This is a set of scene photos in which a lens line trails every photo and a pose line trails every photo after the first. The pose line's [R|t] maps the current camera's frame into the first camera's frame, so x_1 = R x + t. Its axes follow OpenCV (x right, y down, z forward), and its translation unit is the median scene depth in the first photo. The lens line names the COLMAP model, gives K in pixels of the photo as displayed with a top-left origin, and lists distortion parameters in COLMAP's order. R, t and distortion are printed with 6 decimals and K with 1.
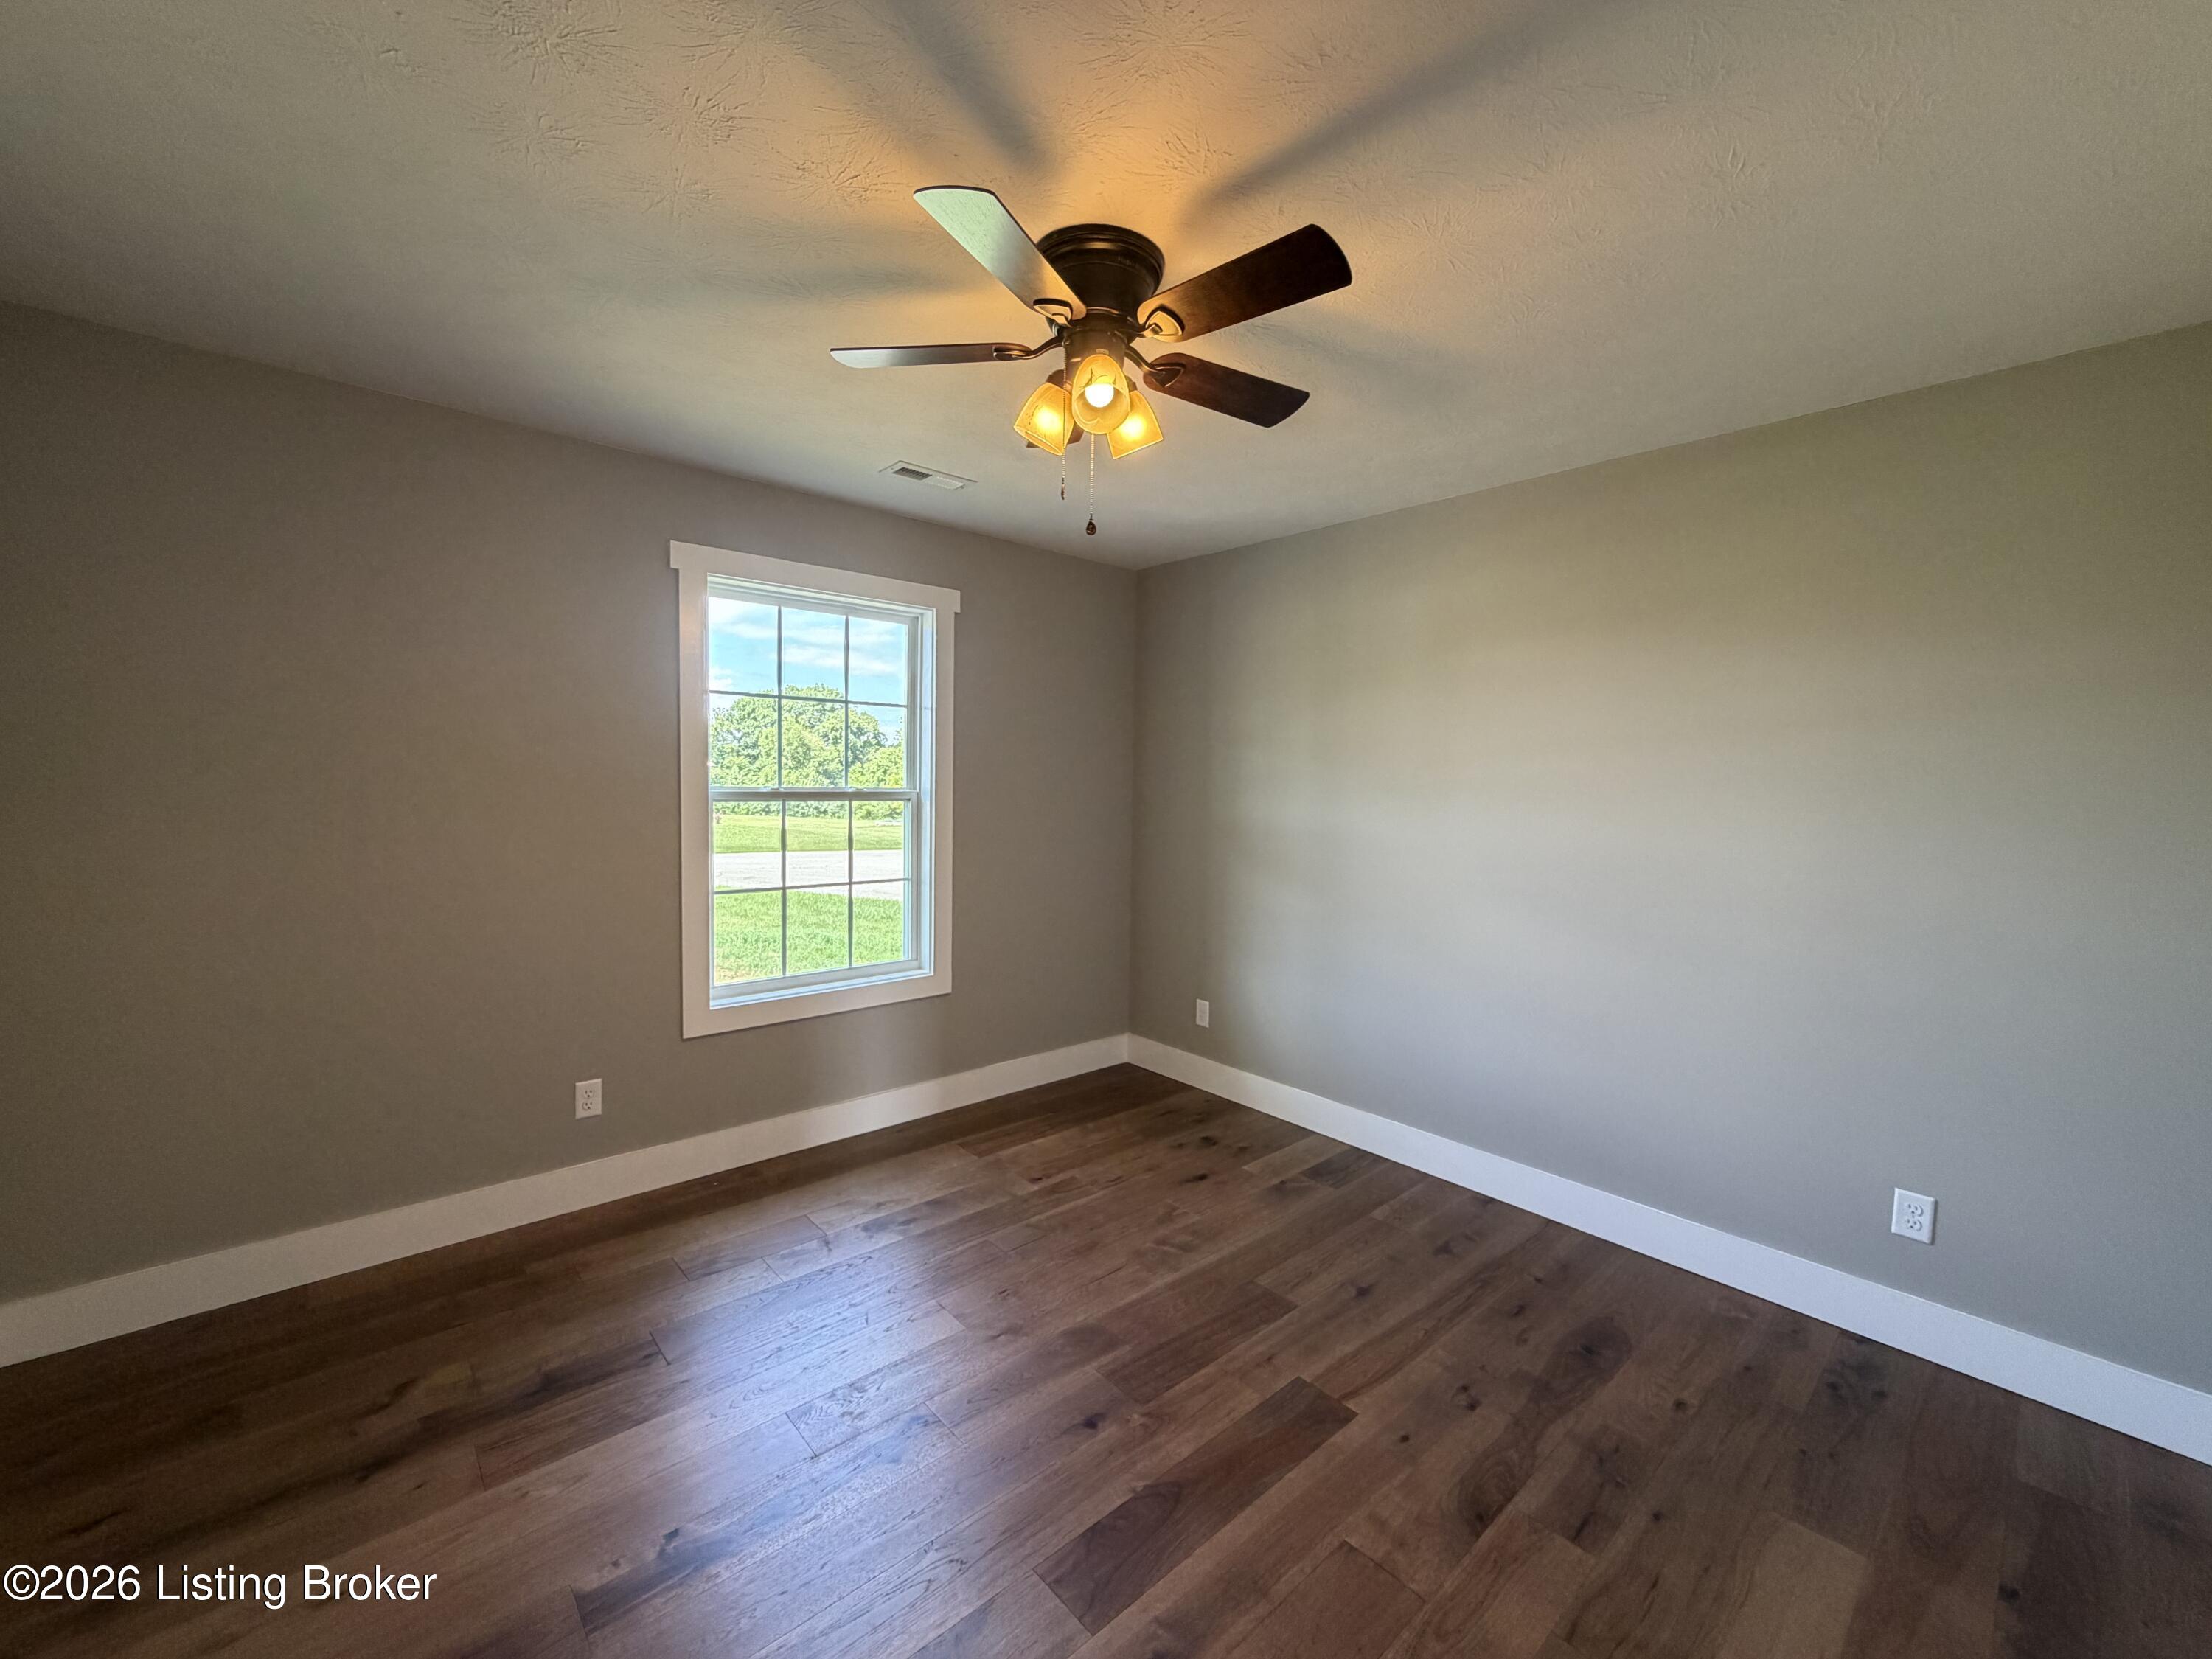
lens RADIAL K [[883.2, 0, 1101.7], [0, 883.2, 829.9], [0, 0, 1]] dist [-0.000176, 0.000282]
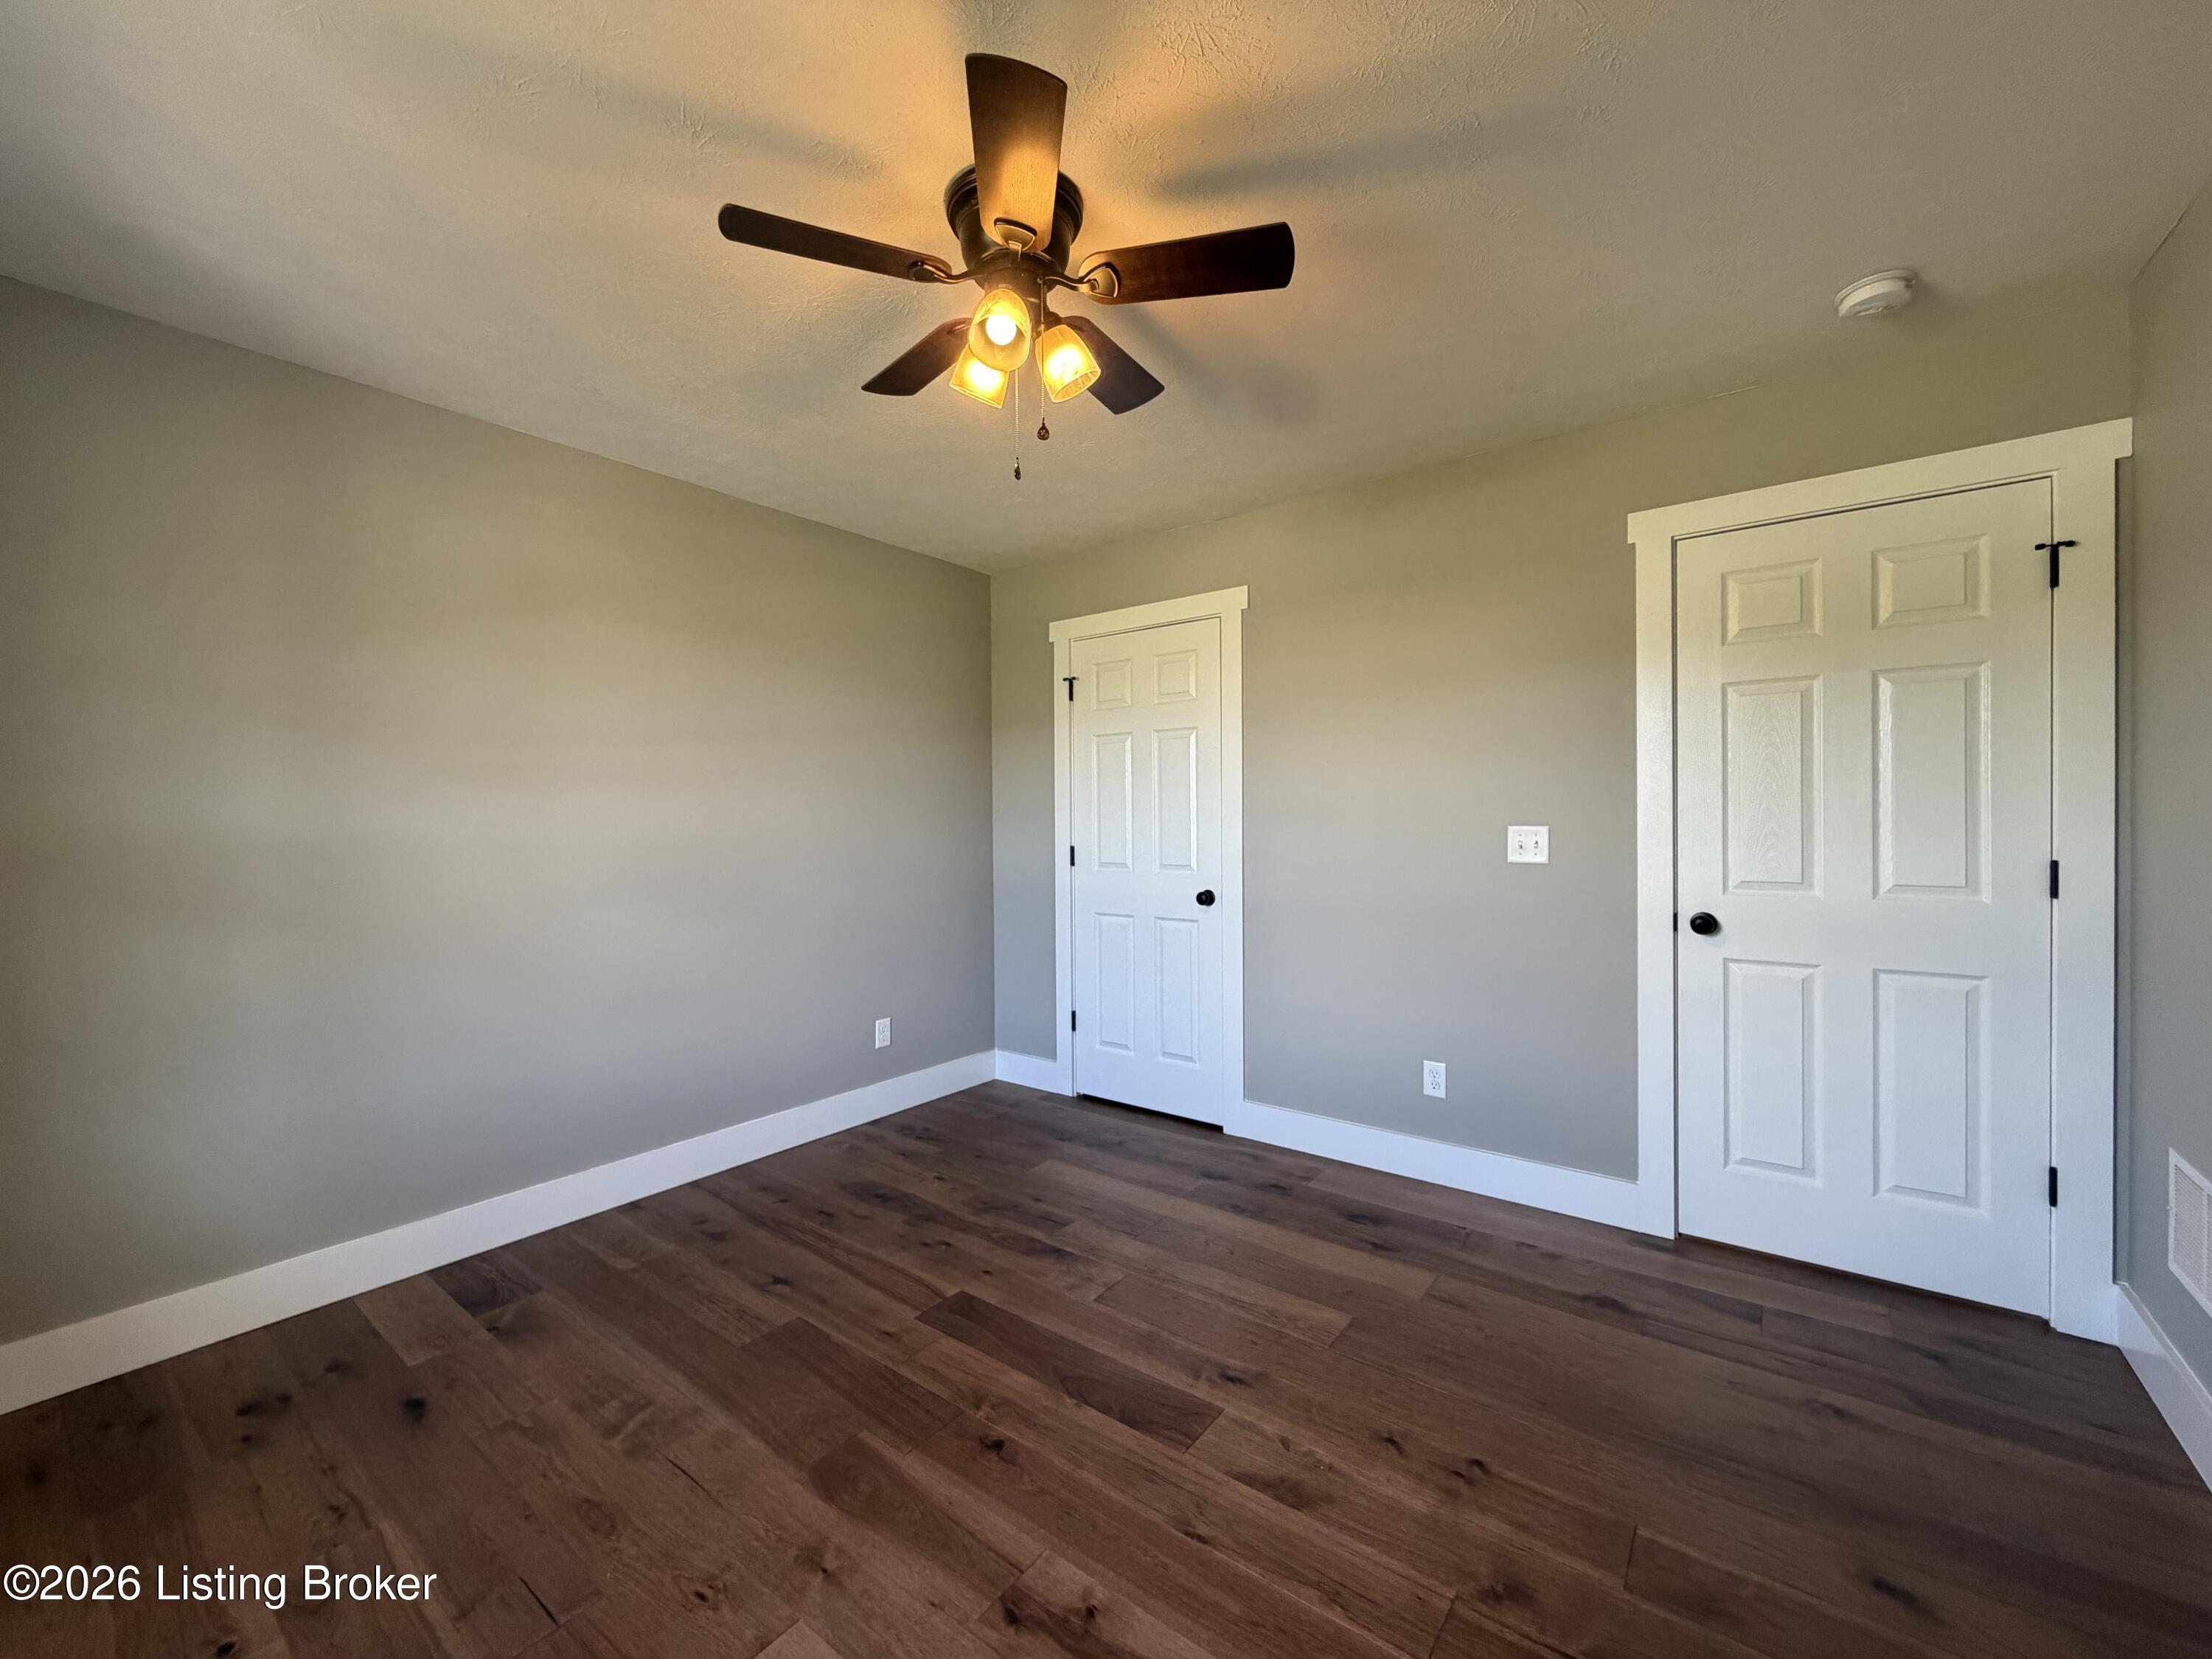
lens RADIAL K [[883.2, 0, 1101.7], [0, 883.2, 829.9], [0, 0, 1]] dist [-0.000176, 0.000282]
pose [[-0.193478, -0.028751, 0.980683, -0.593304], [0.063559, 0.997104, 0.041772, 0.008430], [-0.979044, 0.070413, -0.191090, 0.672360]]
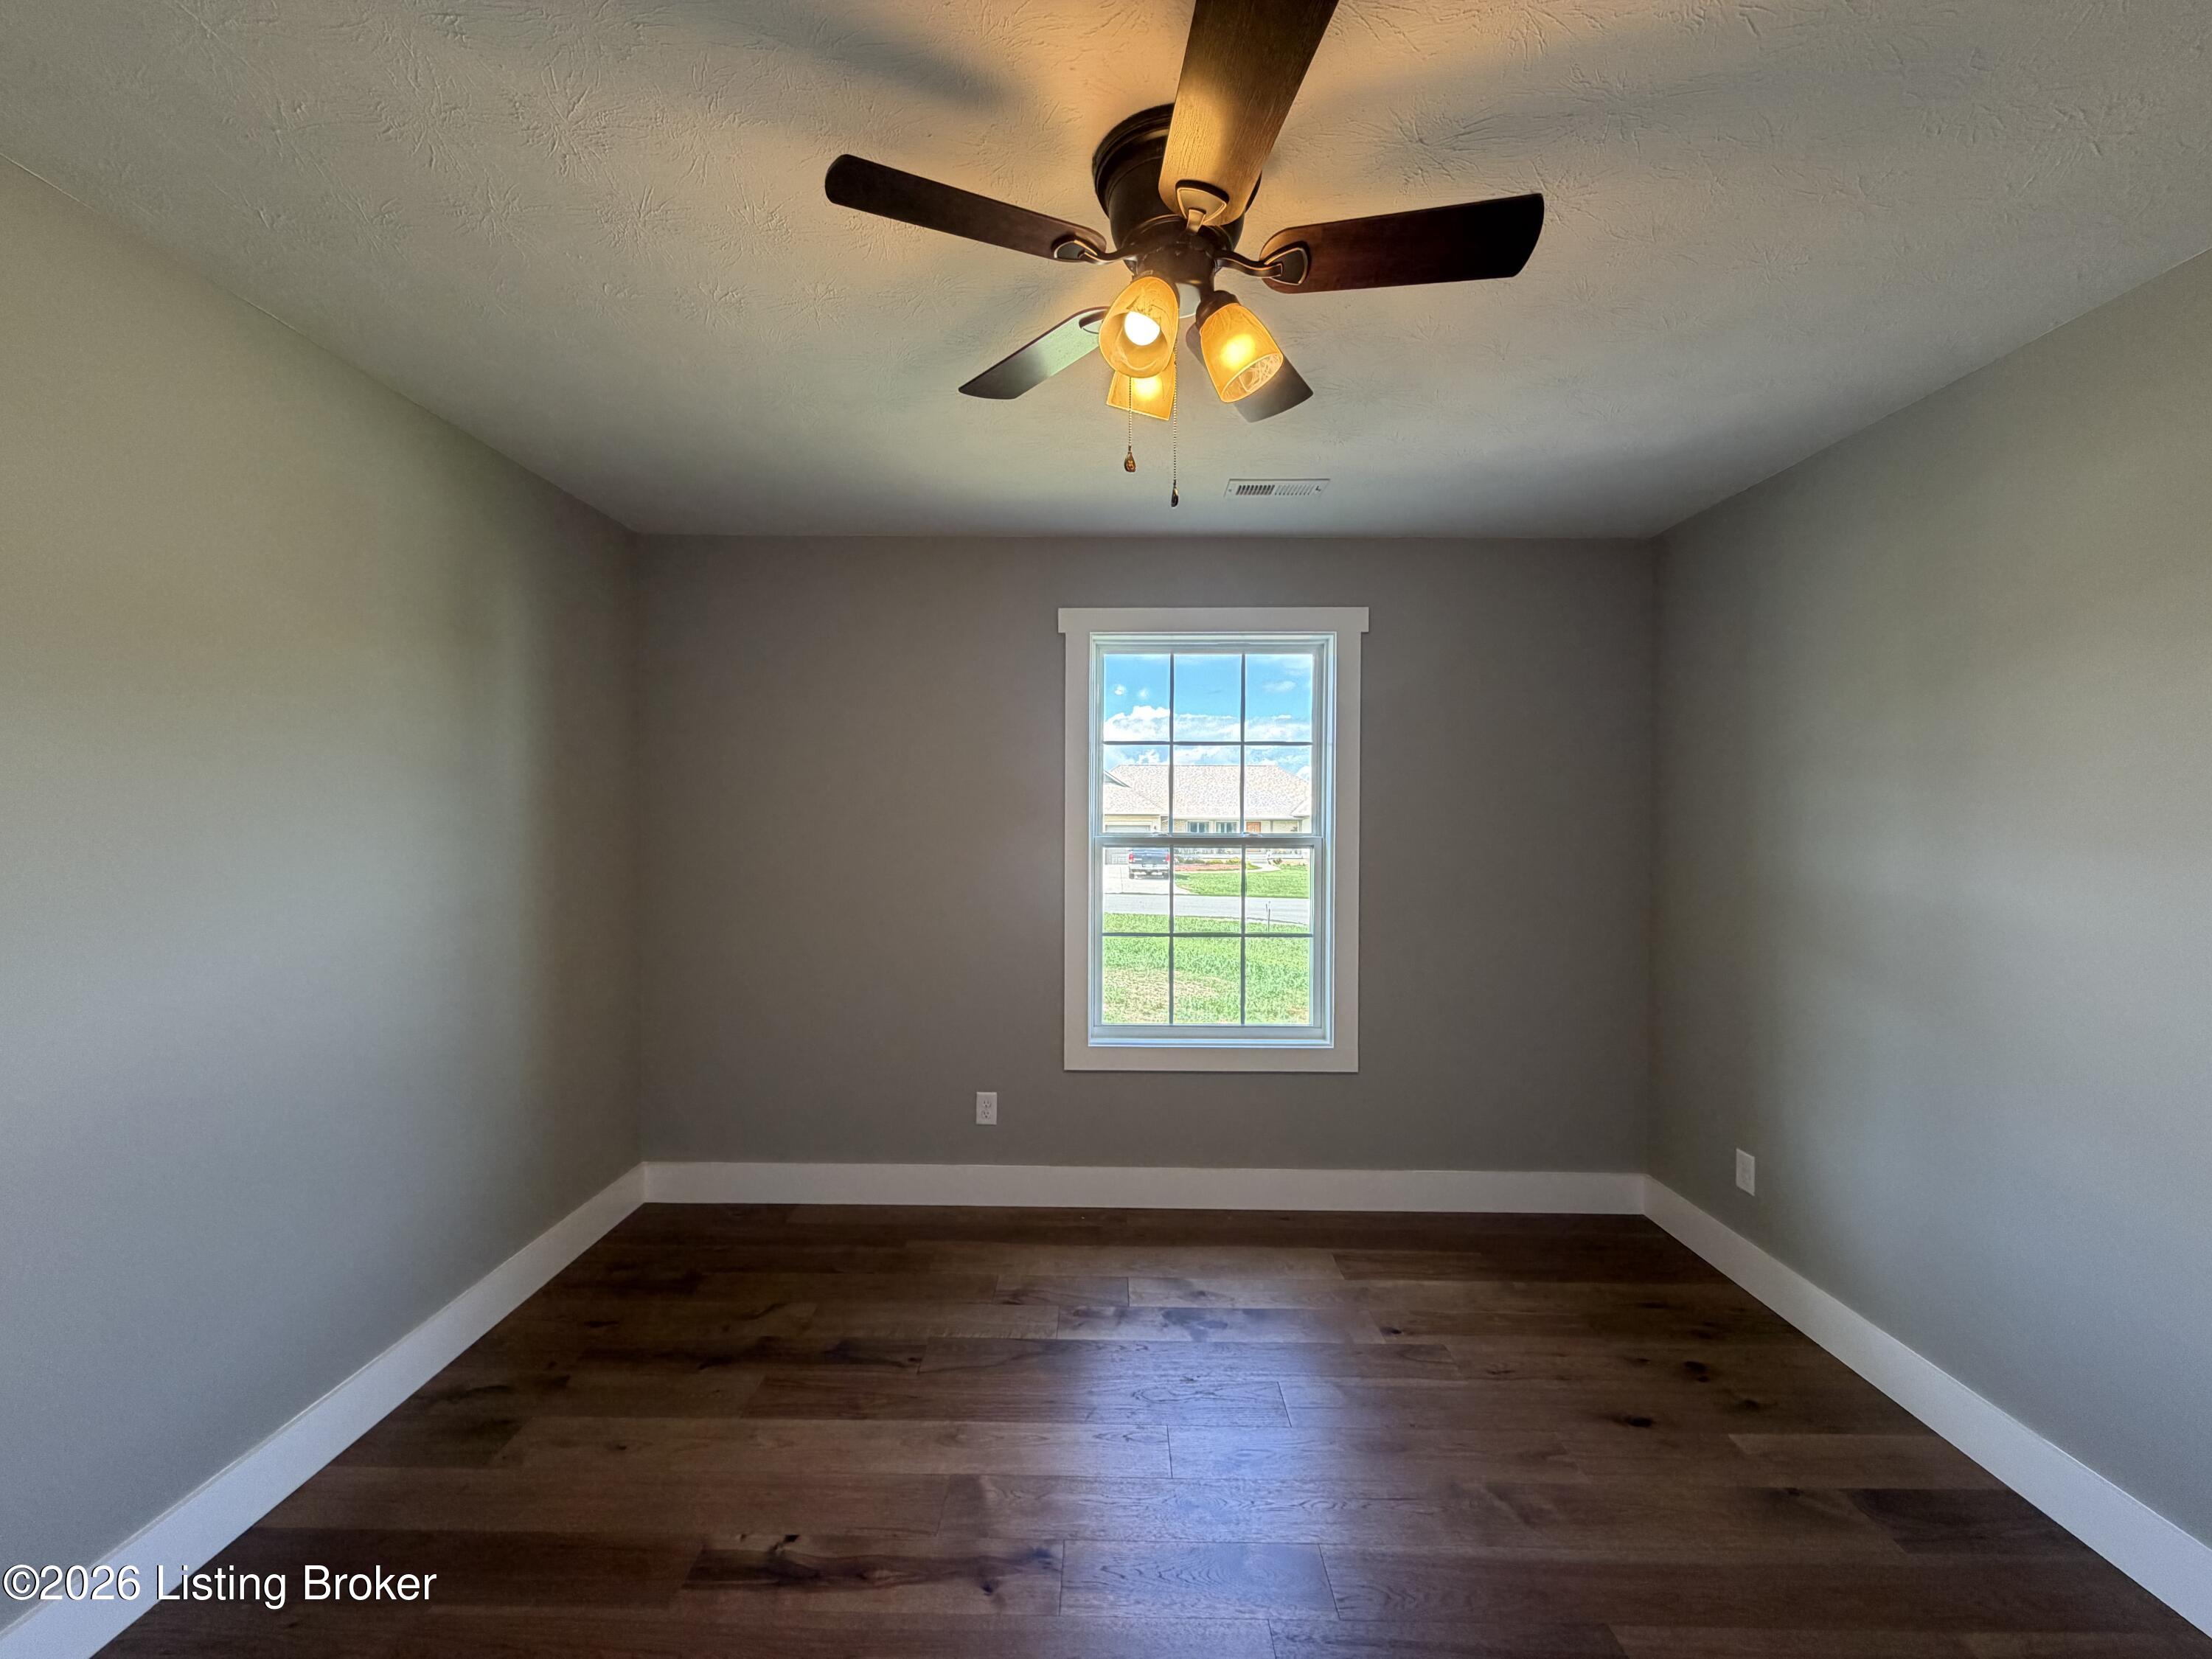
lens RADIAL K [[880.6, 0, 1100.5], [0, 880.6, 831.4], [0, 0, 1]] dist [-0.000708, -0.000226]
pose [[0.739808, -0.005368, -0.672797, 0.277828], [-0.030021, 0.998709, -0.040980, -0.008402], [0.672148, 0.050516, 0.738691, 0.237008]]
